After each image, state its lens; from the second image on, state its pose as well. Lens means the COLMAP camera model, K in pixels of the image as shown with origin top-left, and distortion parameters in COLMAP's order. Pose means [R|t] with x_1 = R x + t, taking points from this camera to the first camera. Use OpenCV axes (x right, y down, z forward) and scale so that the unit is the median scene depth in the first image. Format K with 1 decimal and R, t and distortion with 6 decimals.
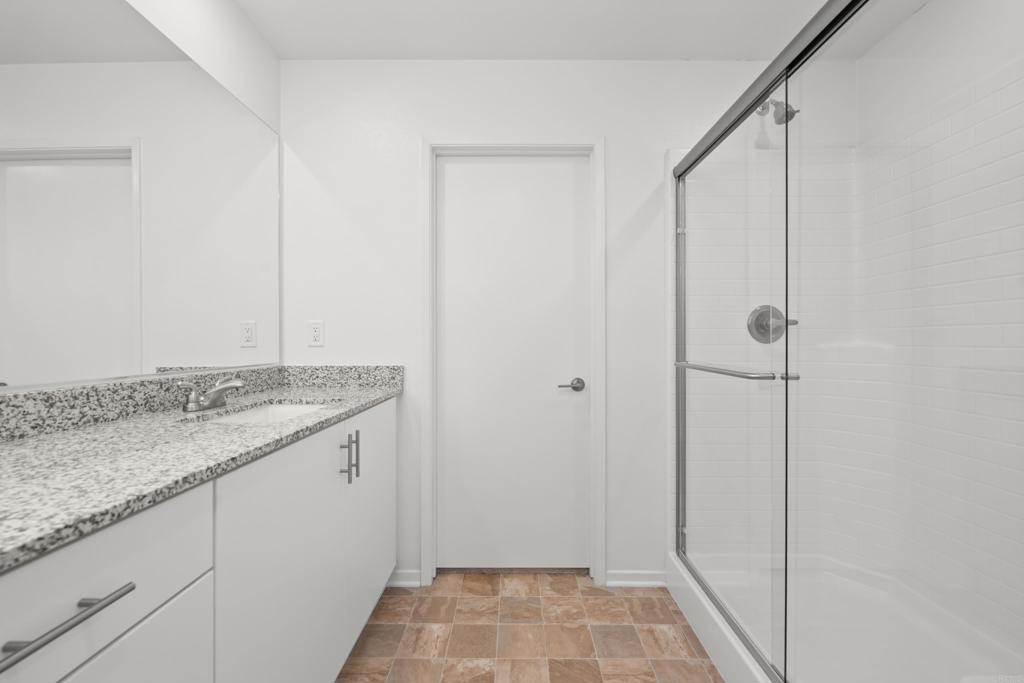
lens RADIAL K [[412.1, 0, 511.8], [0, 412.1, 342.3], [0, 0, 1]] dist [0.000784, 0.000104]
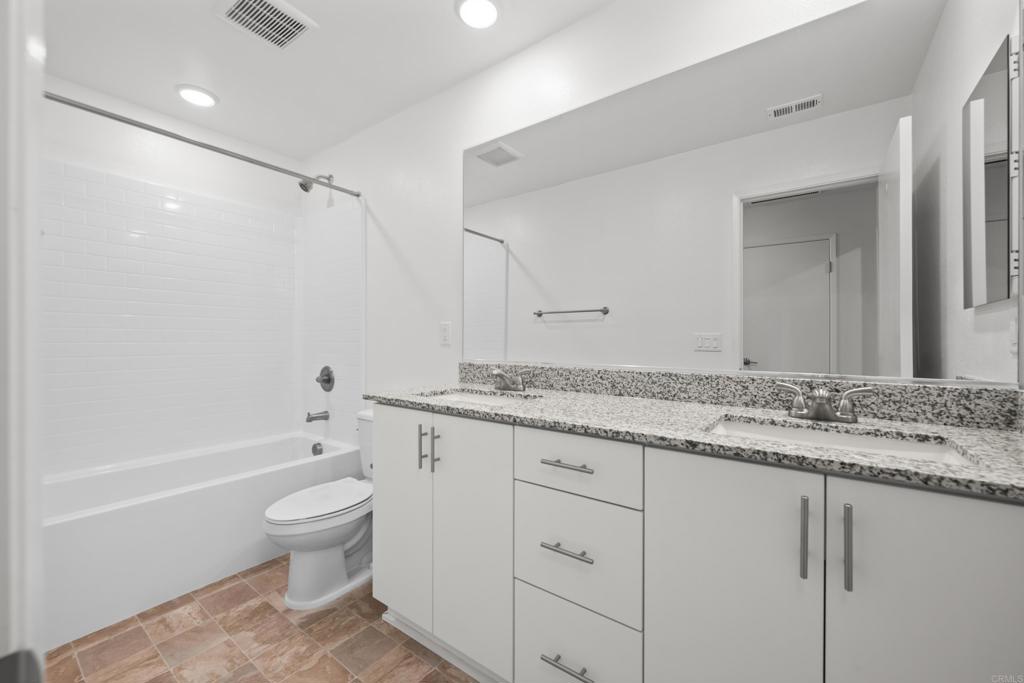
lens RADIAL K [[412.1, 0, 508.5], [0, 412.1, 337.5], [0, 0, 1]] dist [0.000784, 0.000104]
pose [[0.600112, 0.000249, 0.799916, -0.289619], [-0.000489, 1.000000, 0.000056, -0.002812], [-0.799916, -0.000425, 0.600112, 0.140584]]
